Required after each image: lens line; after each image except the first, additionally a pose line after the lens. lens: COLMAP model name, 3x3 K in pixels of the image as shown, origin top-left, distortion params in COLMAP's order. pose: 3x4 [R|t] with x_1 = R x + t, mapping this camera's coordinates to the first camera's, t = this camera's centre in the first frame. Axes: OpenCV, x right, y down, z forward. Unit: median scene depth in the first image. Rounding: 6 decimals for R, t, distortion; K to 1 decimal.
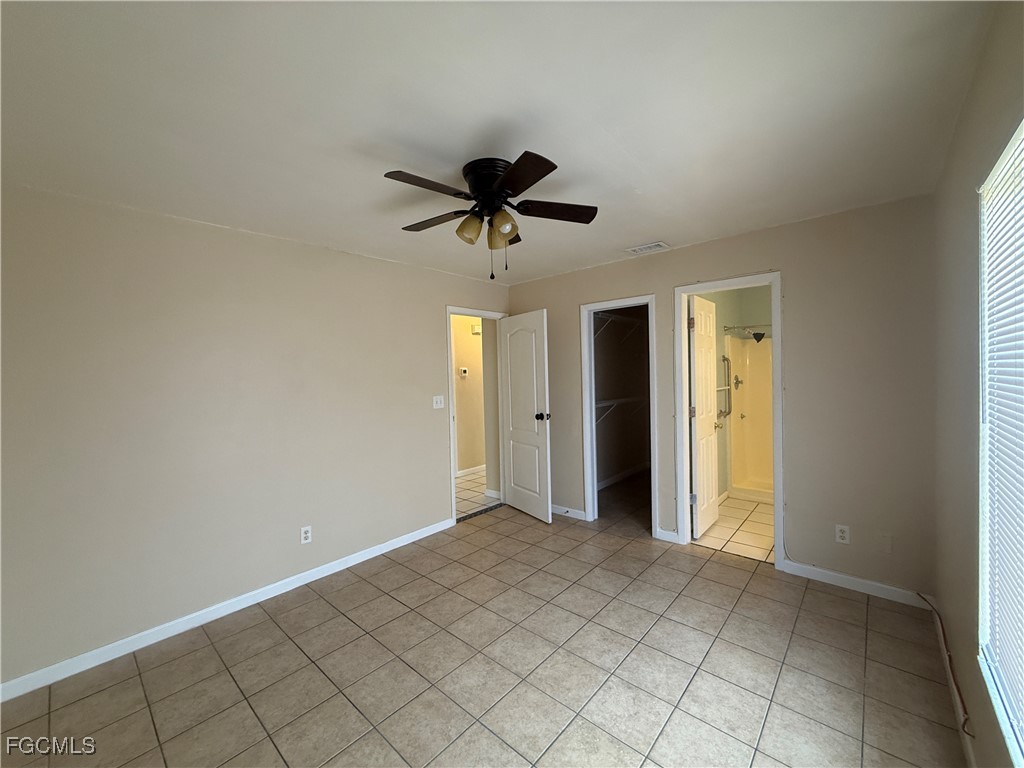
lens RADIAL K [[405.4, 0, 505.8], [0, 405.4, 382.7], [0, 0, 1]] dist [0.002595, -0.000144]
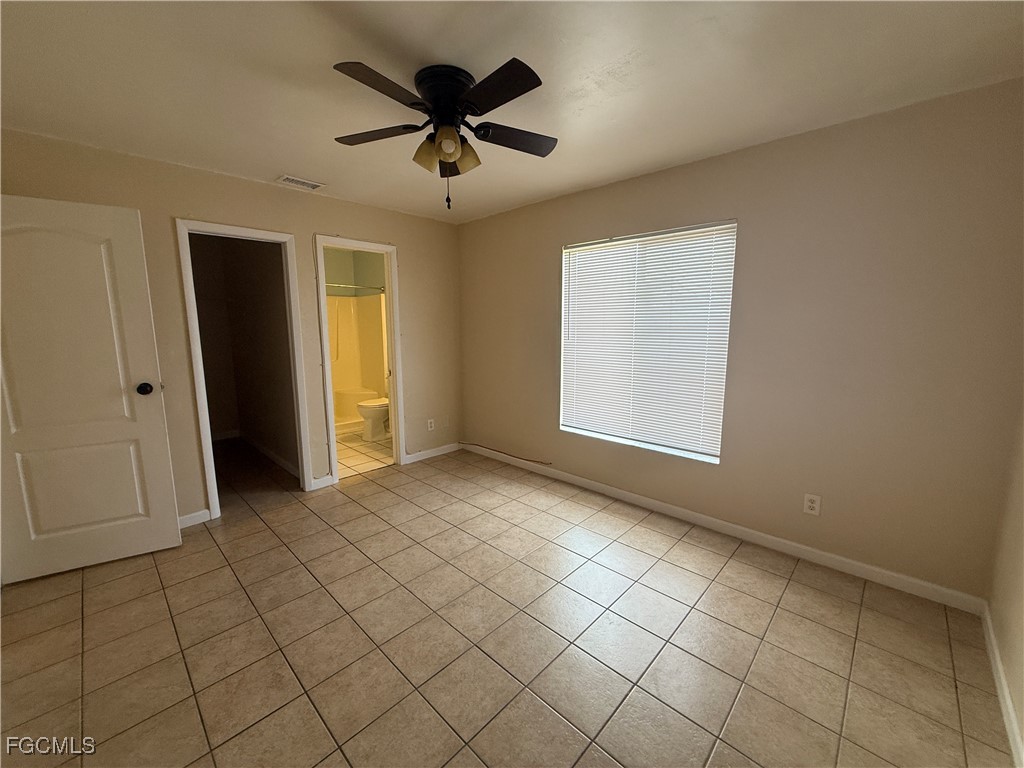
lens RADIAL K [[405.4, 0, 510.7], [0, 405.4, 383.4], [0, 0, 1]] dist [0.002595, -0.000144]
pose [[0.034790, -0.121271, 0.992010, -0.653288], [0.026218, 0.992380, 0.120397, 0.020836], [-0.999051, 0.021820, 0.037705, 0.549158]]
